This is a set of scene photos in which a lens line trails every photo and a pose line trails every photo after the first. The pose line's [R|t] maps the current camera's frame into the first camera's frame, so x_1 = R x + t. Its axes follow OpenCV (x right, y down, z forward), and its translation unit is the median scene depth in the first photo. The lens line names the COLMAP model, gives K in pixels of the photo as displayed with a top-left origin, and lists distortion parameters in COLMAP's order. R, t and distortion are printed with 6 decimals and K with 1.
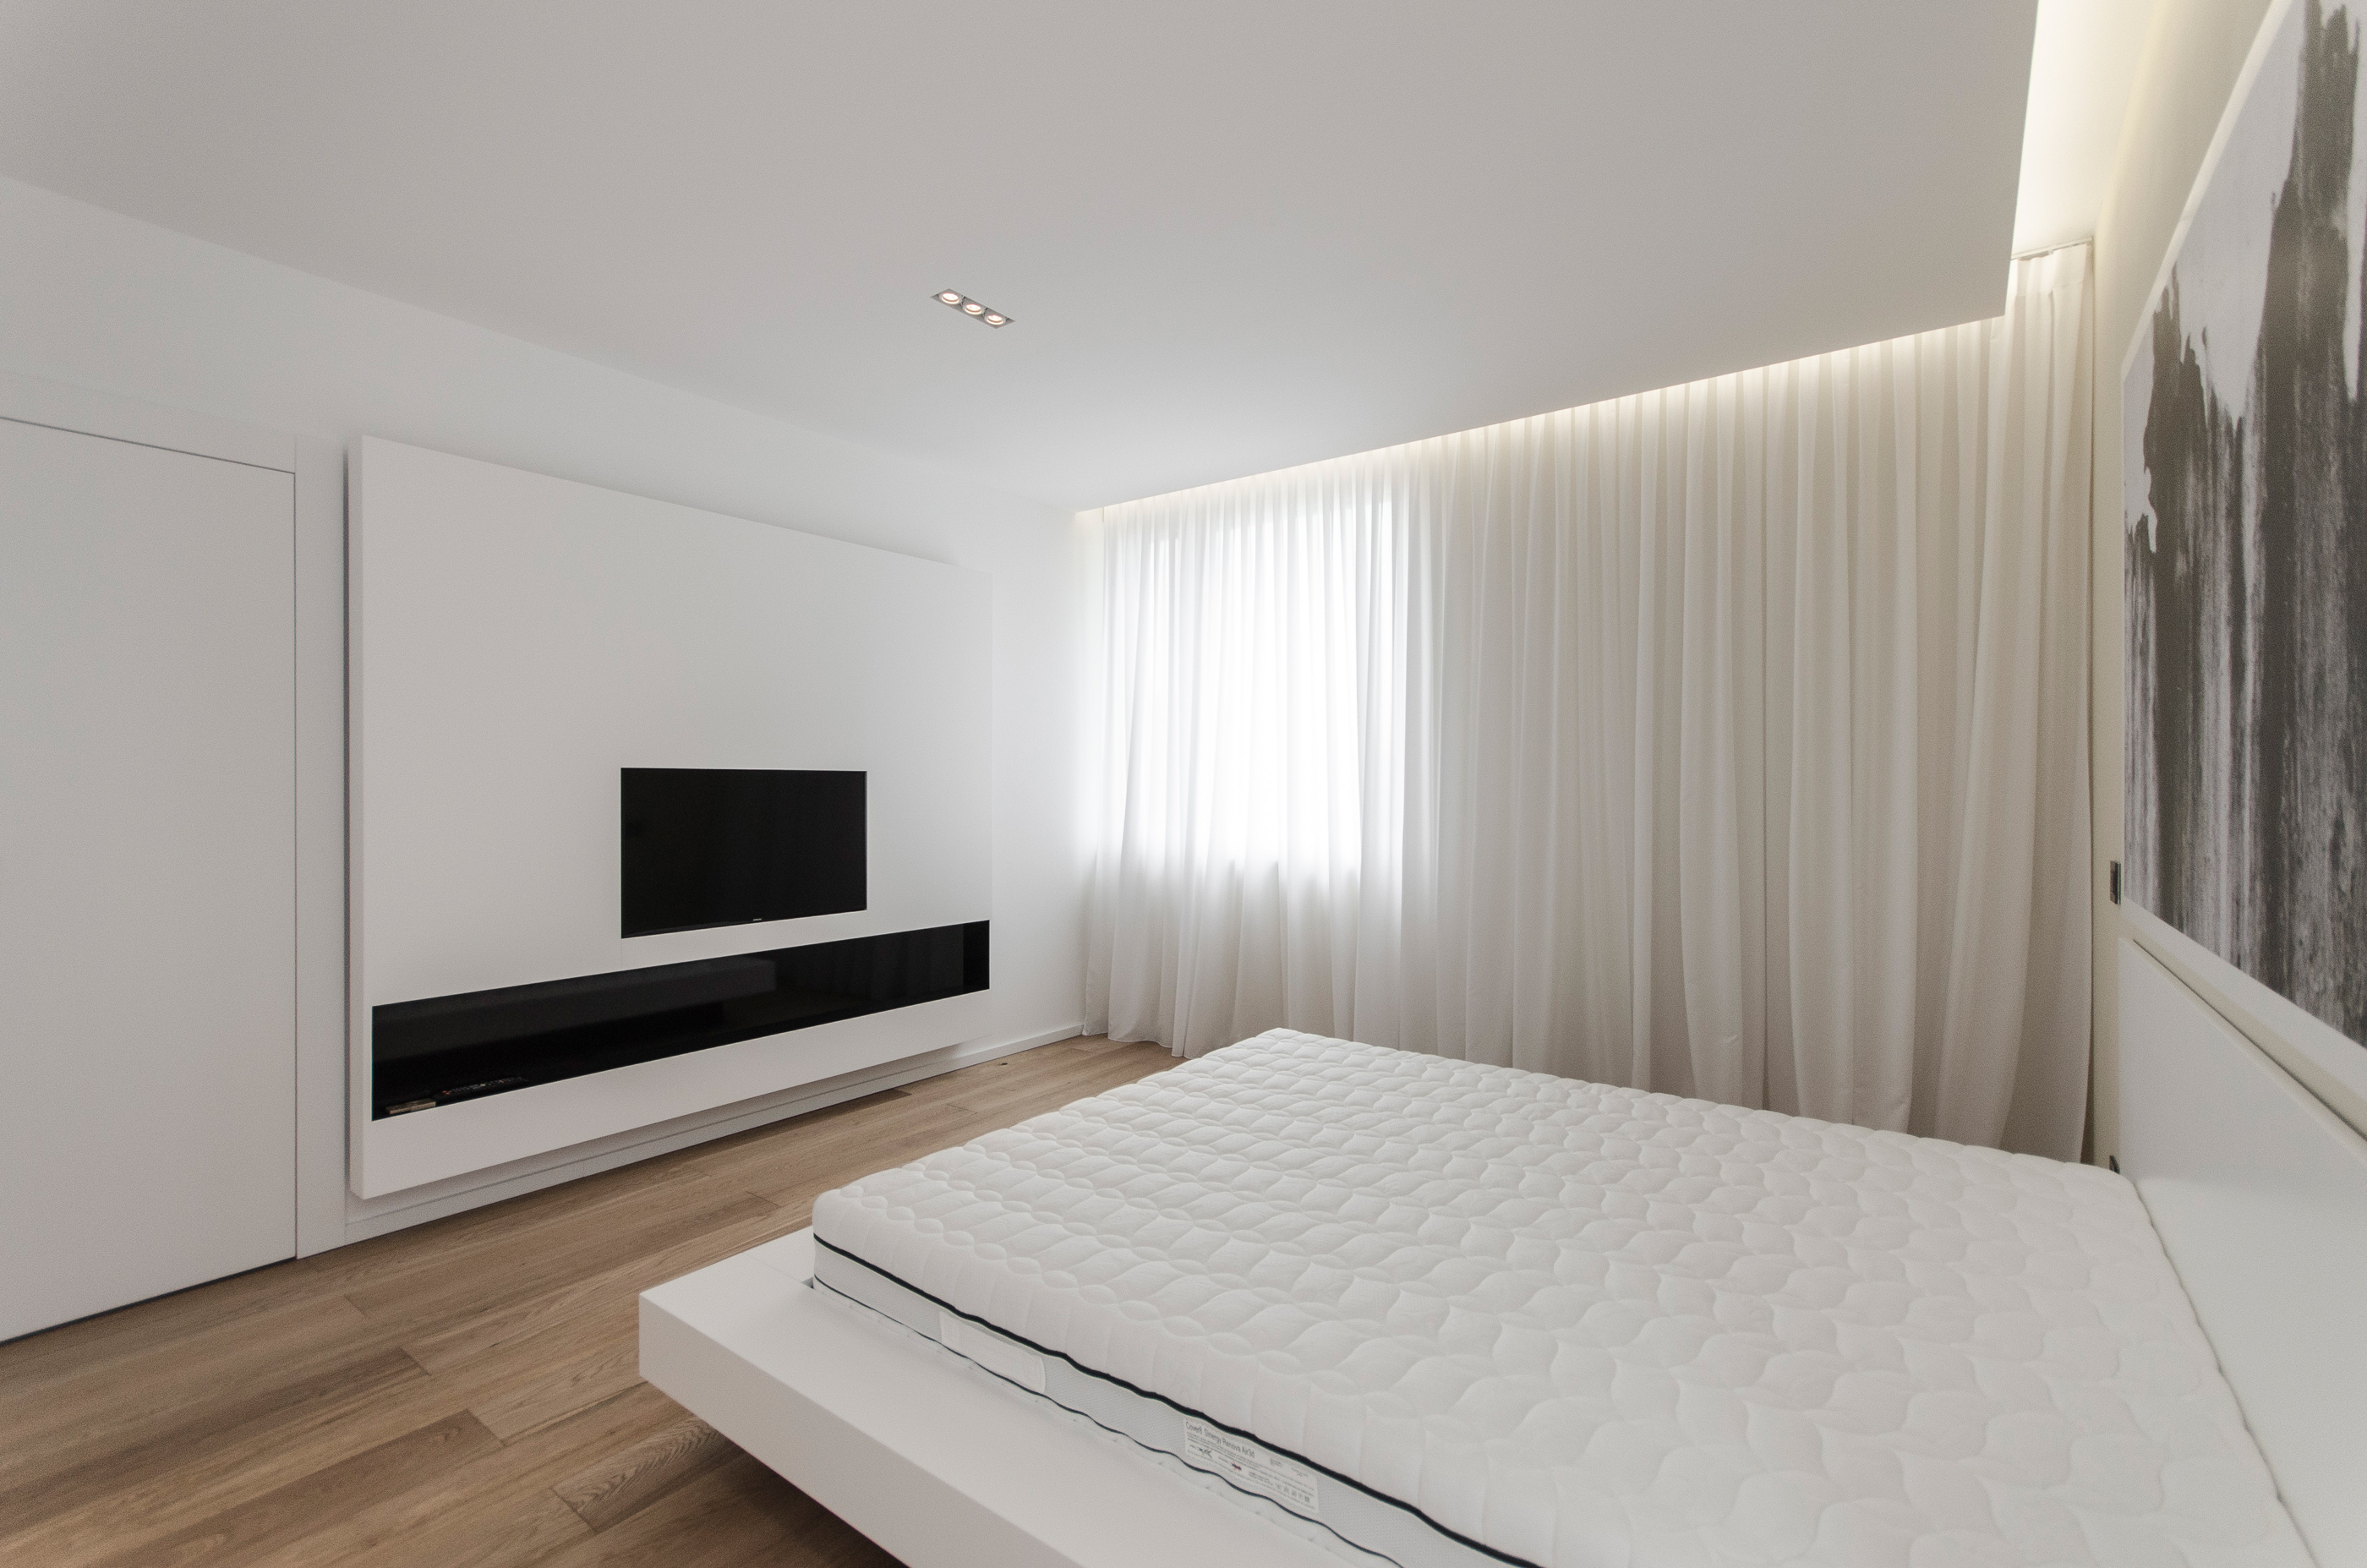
lens RADIAL K [[1013.0, 0, 1186.0], [0, 1013.0, 850.0], [0, 0, 1]] dist [0.056282, 0.000001]
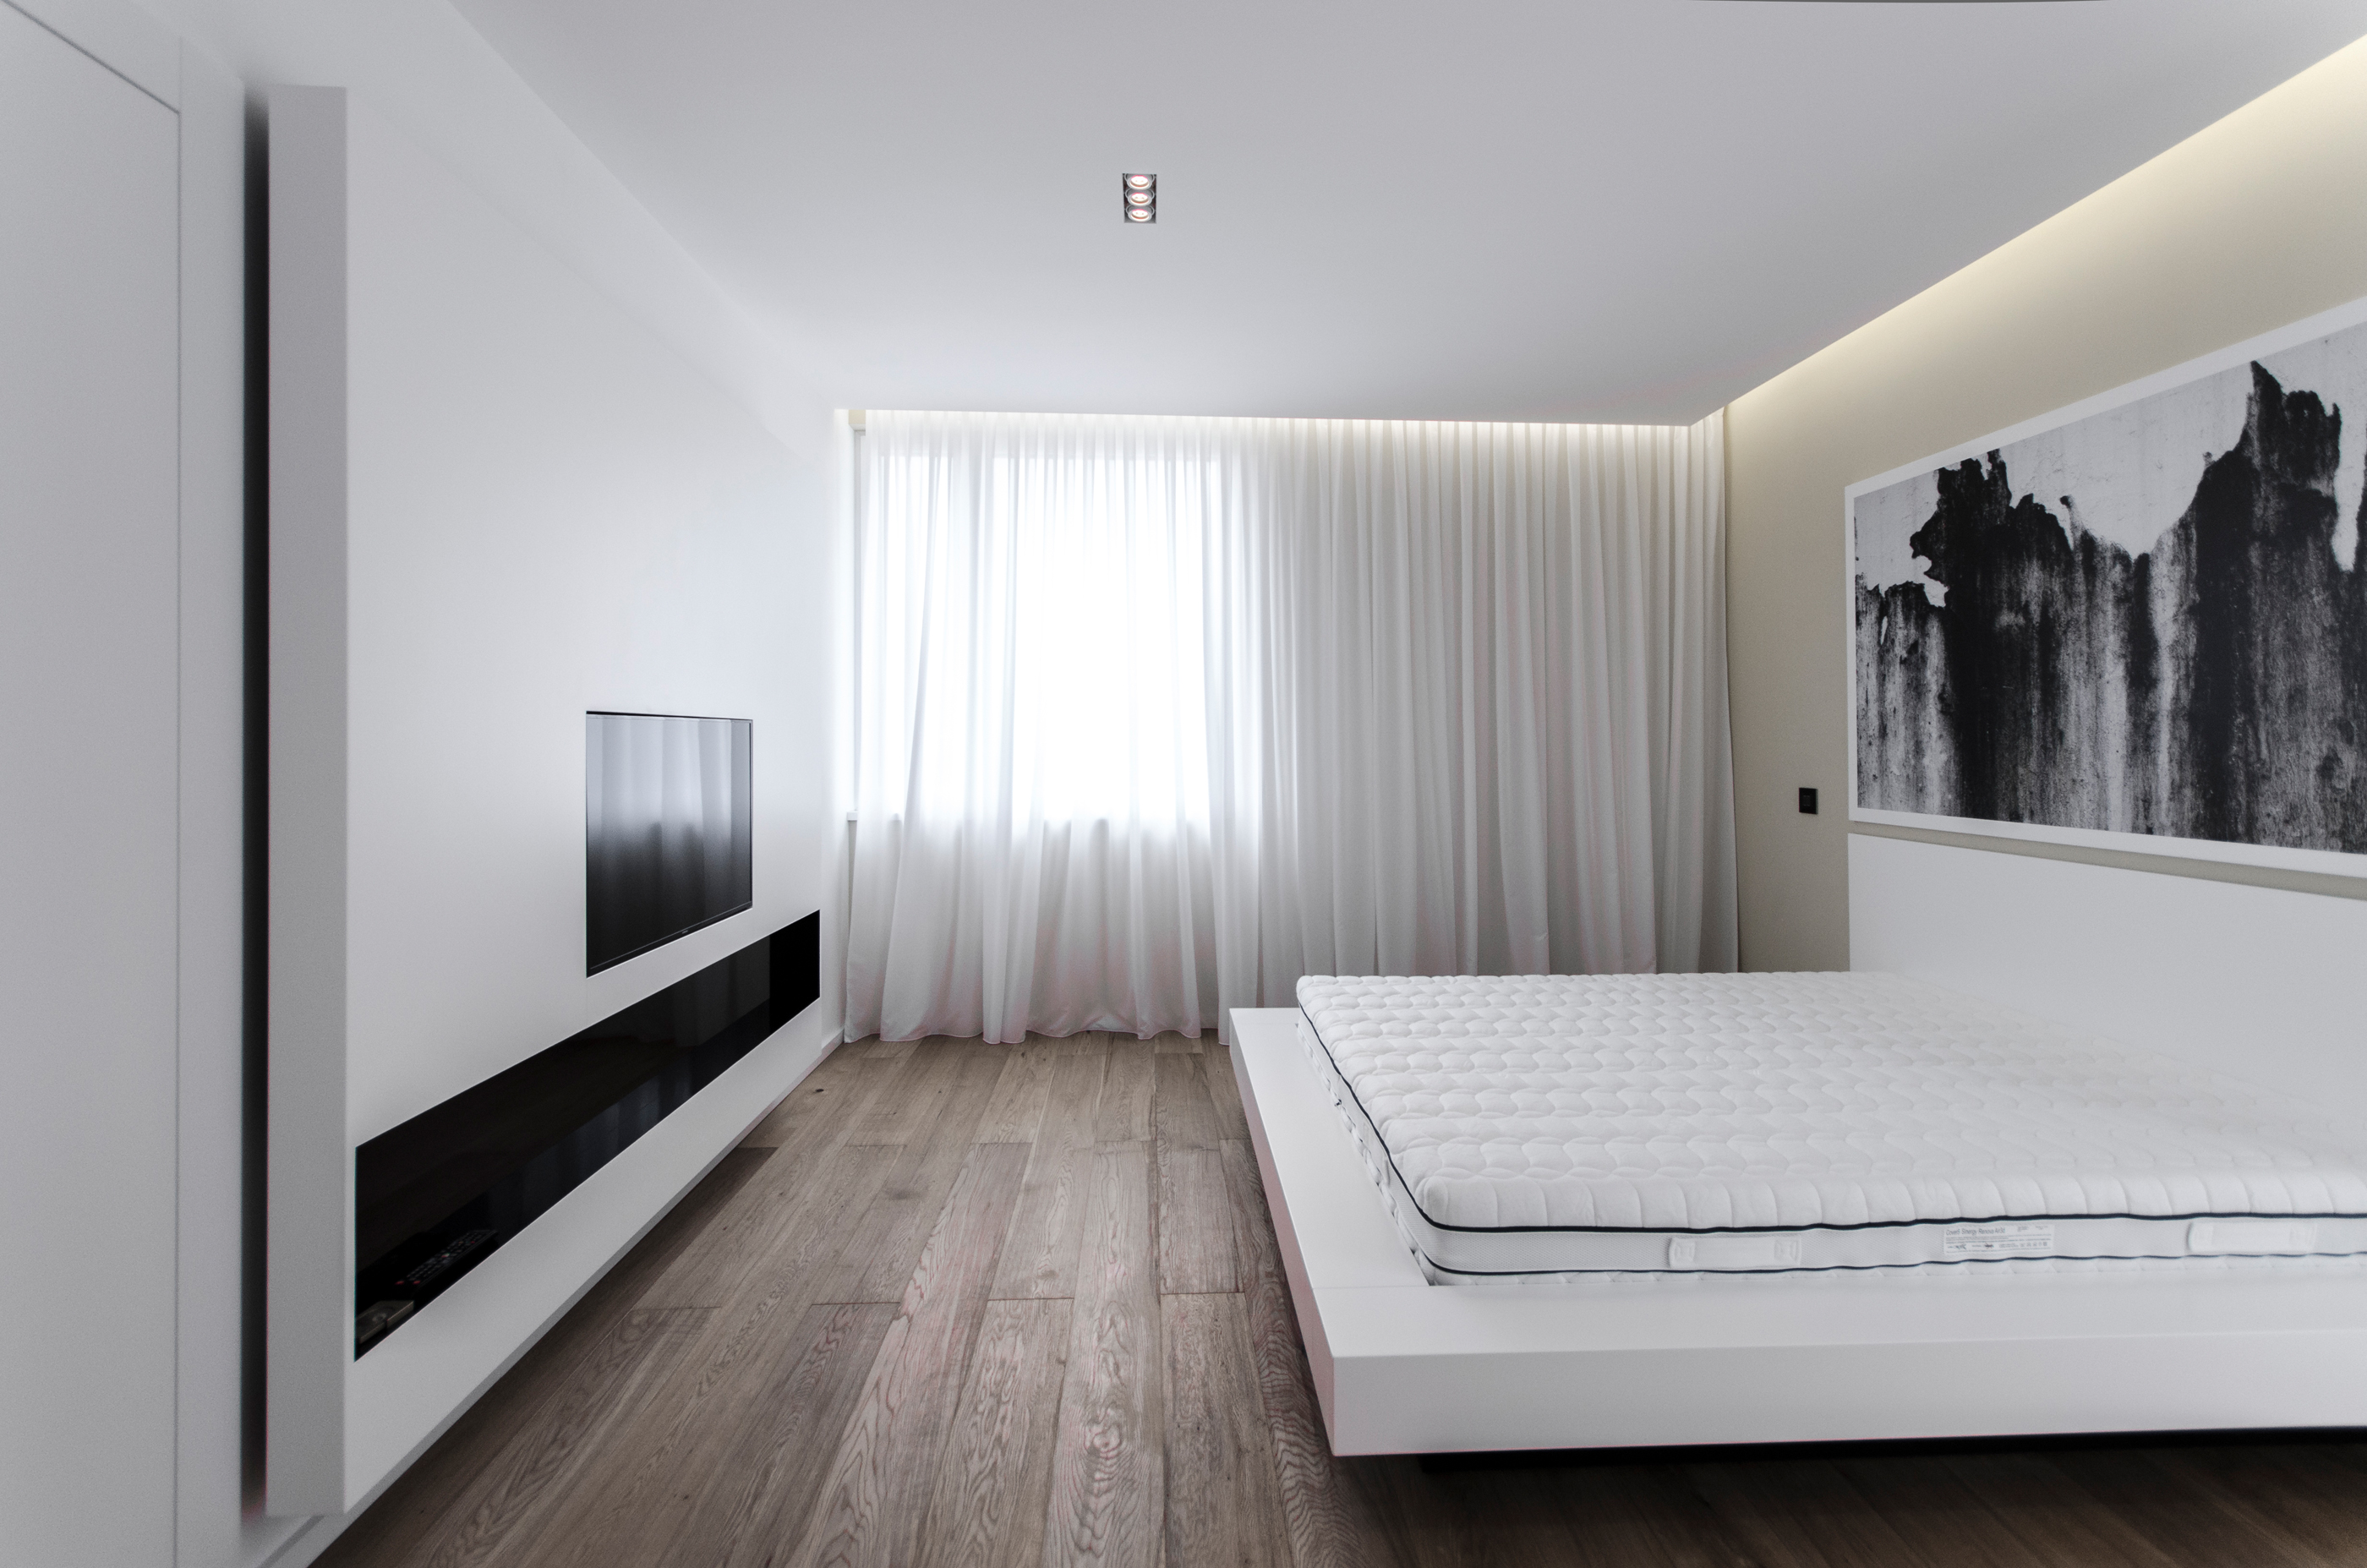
lens RADIAL K [[1066.6, 0, 1176.6], [0, 1066.6, 803.0], [0, 0, 1]] dist [0.016978, 0.000478]
pose [[0.770335, -0.050903, 0.635605, -0.640108], [0.048408, 0.998600, 0.021304, -0.026182], [-0.635799, 0.014357, 0.771721, 0.221925]]
